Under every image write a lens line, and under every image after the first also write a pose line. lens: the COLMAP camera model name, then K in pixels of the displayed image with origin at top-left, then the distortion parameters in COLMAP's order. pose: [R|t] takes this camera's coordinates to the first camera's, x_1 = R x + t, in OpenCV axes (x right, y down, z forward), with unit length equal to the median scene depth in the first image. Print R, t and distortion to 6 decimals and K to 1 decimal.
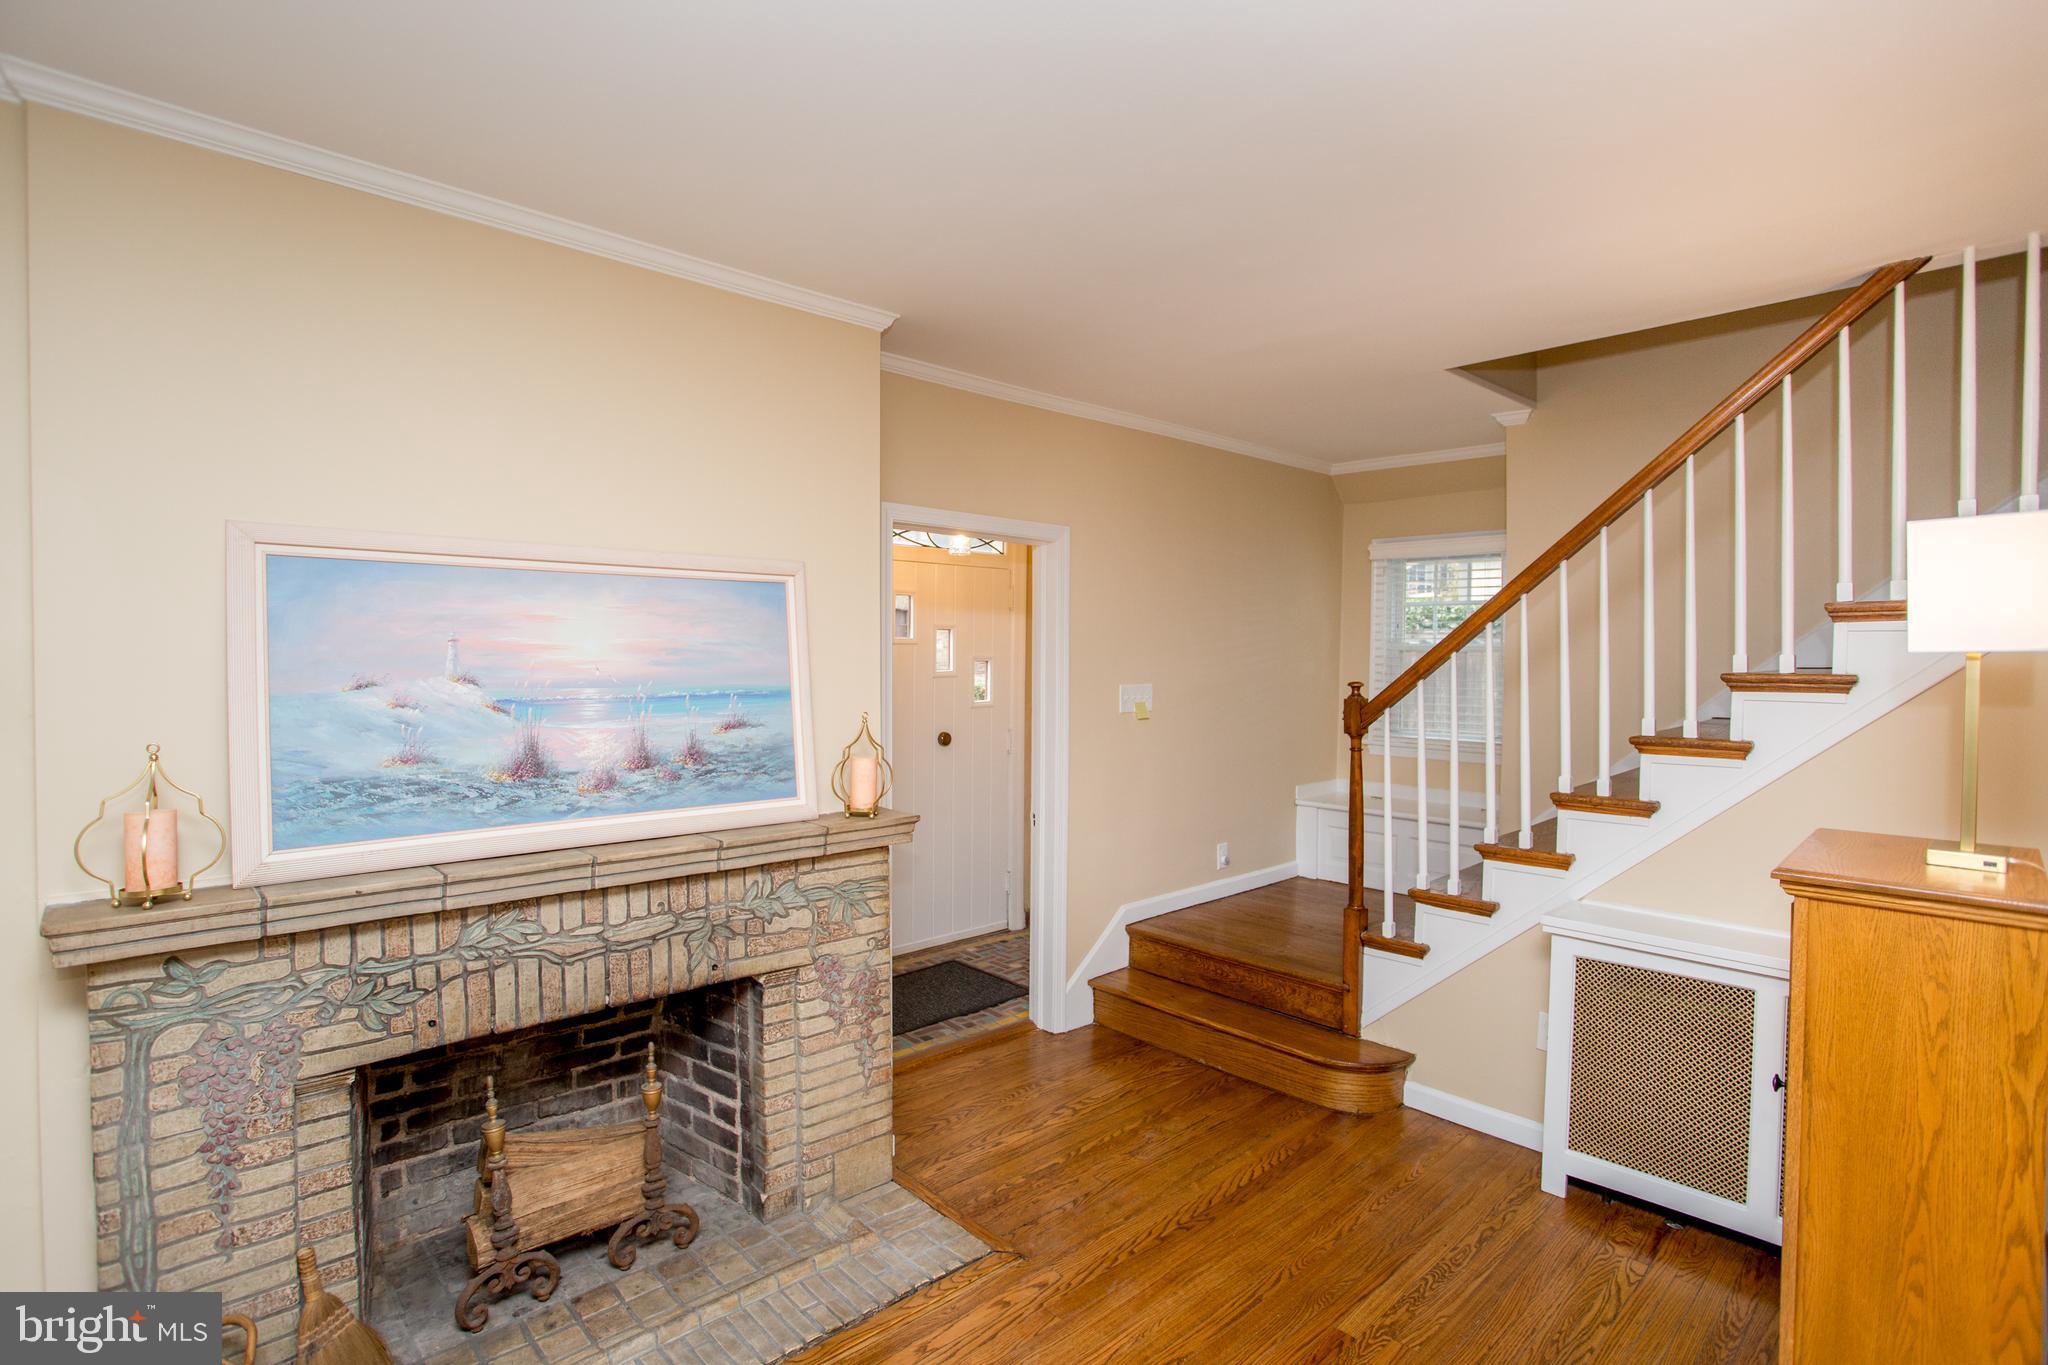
lens RADIAL K [[995.0, 0, 1022.3], [0, 995.0, 667.4], [0, 0, 1]] dist [-0.072779, 0.028774]
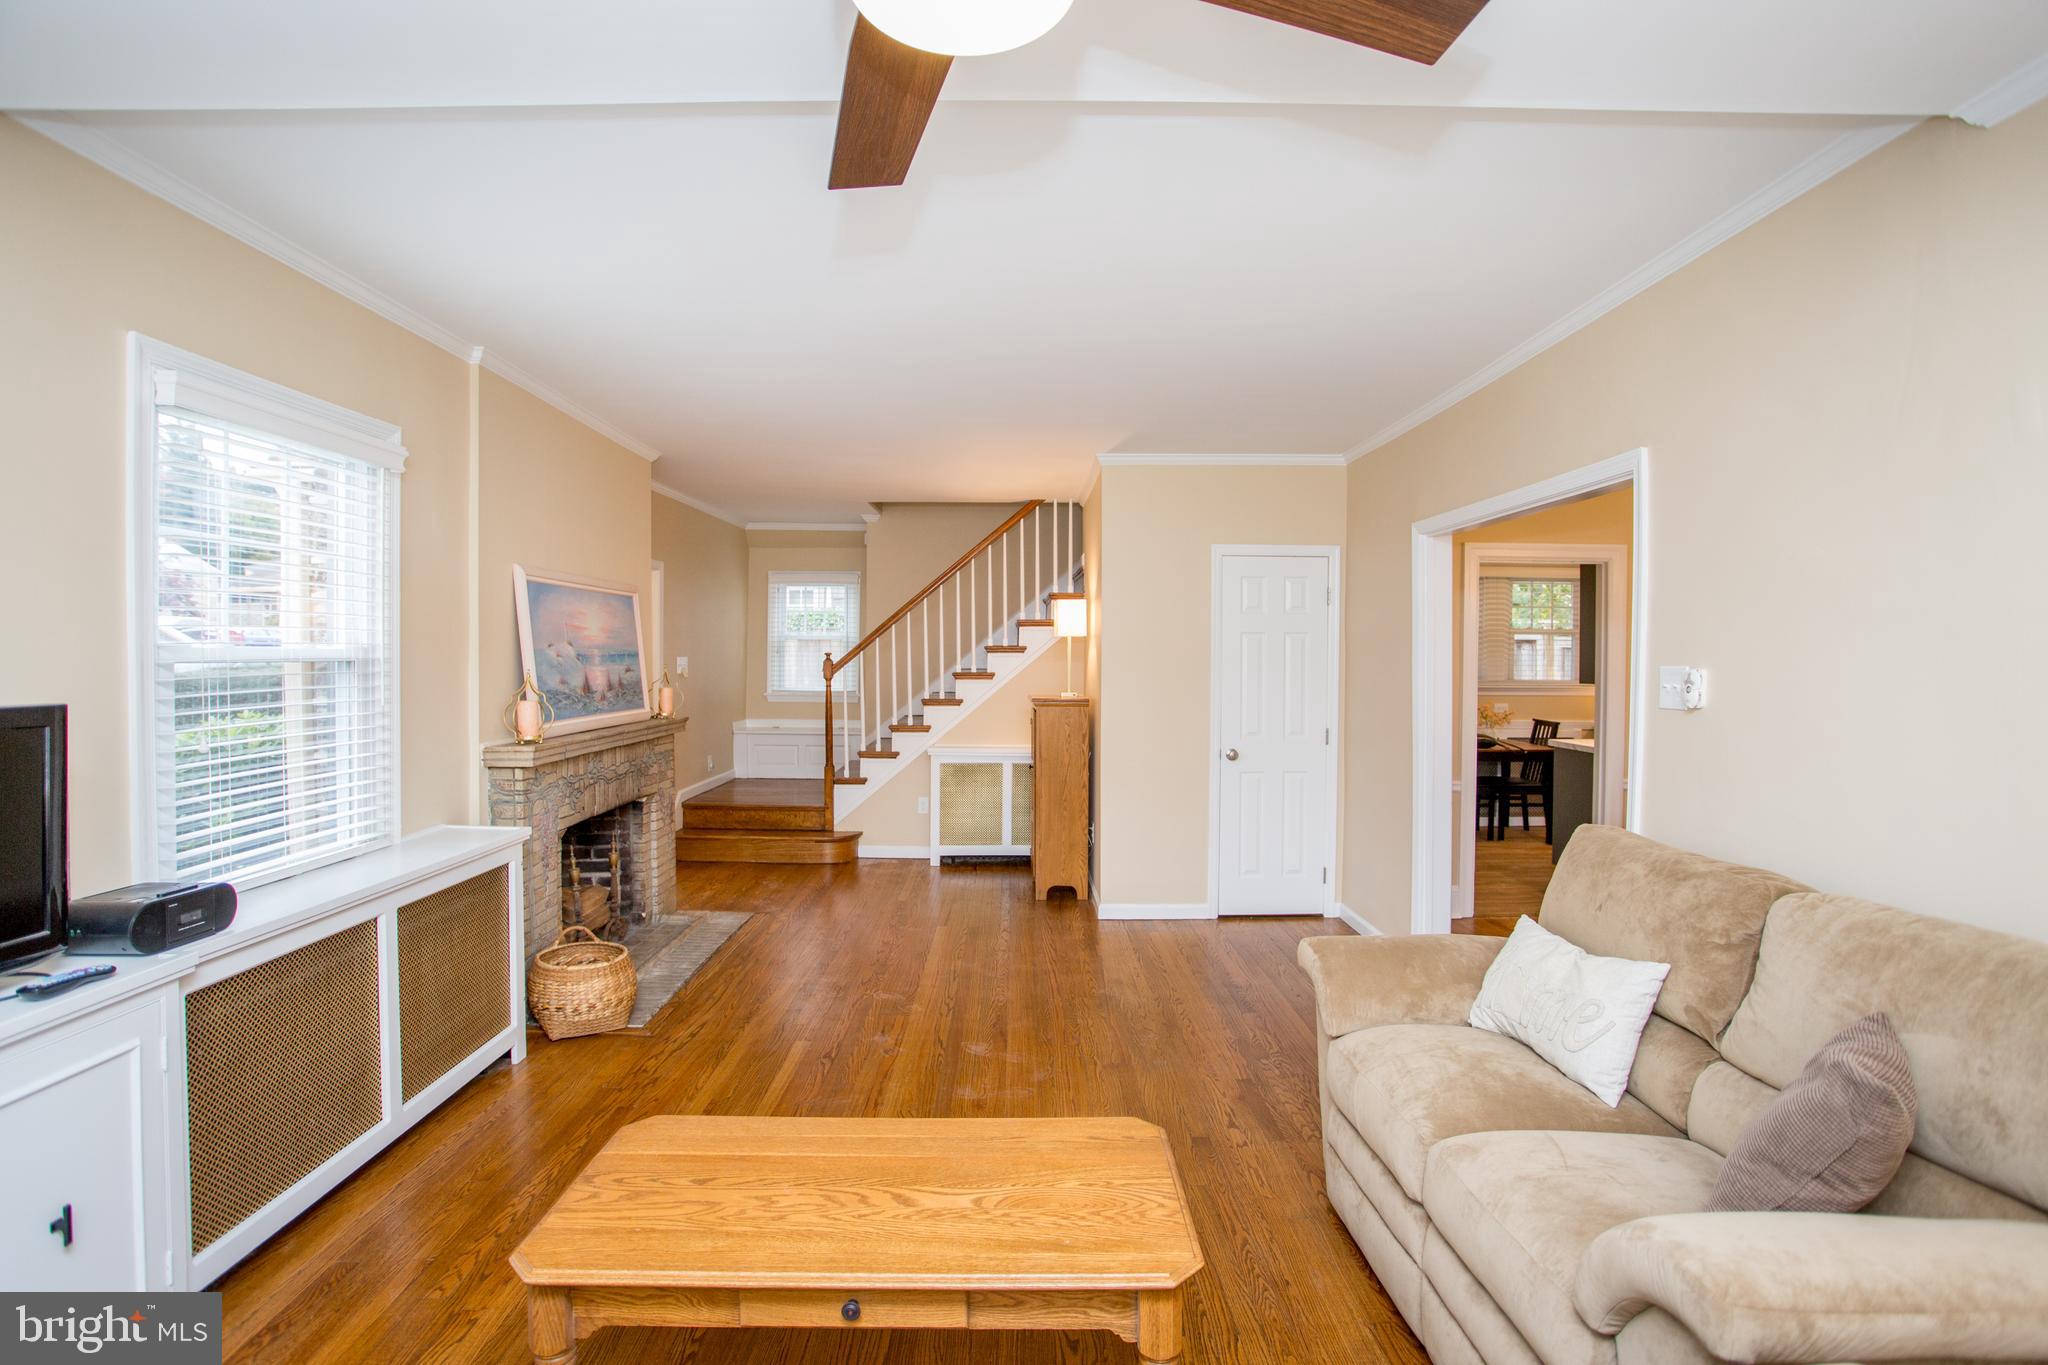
lens RADIAL K [[998.5, 0, 1012.3], [0, 998.5, 675.7], [0, 0, 1]] dist [-0.063282, 0.028483]
pose [[0.681109, -0.017229, 0.731980, -1.147126], [0.009423, 0.999847, 0.014765, 0.045121], [-0.732122, -0.003159, 0.681166, -0.841017]]
